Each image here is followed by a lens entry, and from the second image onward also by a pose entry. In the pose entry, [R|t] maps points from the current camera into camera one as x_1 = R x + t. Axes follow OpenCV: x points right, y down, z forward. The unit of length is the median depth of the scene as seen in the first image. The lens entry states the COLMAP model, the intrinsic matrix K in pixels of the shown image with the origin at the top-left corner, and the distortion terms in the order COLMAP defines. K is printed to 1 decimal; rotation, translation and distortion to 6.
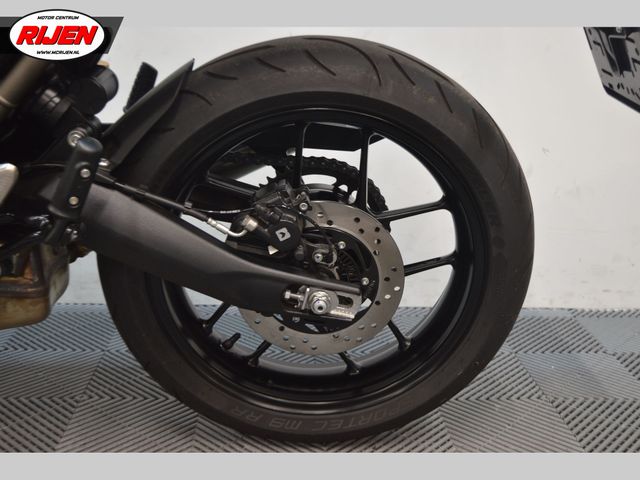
lens RADIAL K [[817.7, 0, 320.0], [0, 817.7, 240.0], [0, 0, 1]] dist [0.014019, -0.006671]
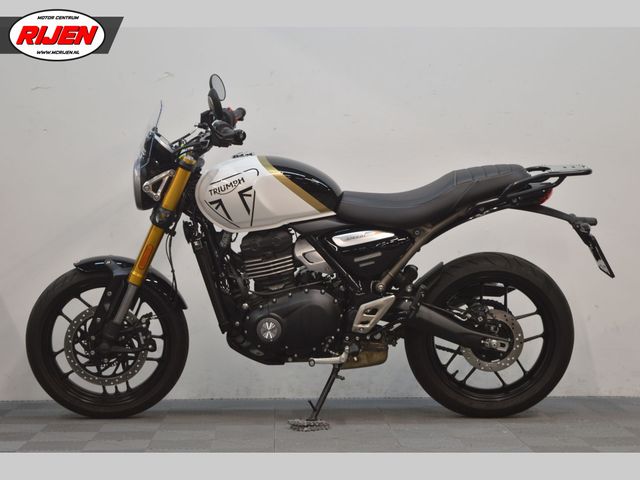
lens RADIAL K [[1468.2, 0, 320.0], [0, 1468.2, 240.0], [0, 0, 1]] dist [-0.054146, -0.302886]
pose [[0.998607, -0.034572, -0.039862, -0.383107], [0.023426, 0.967399, -0.252170, 0.987737], [0.047280, 0.250885, 0.966862, -3.992500]]
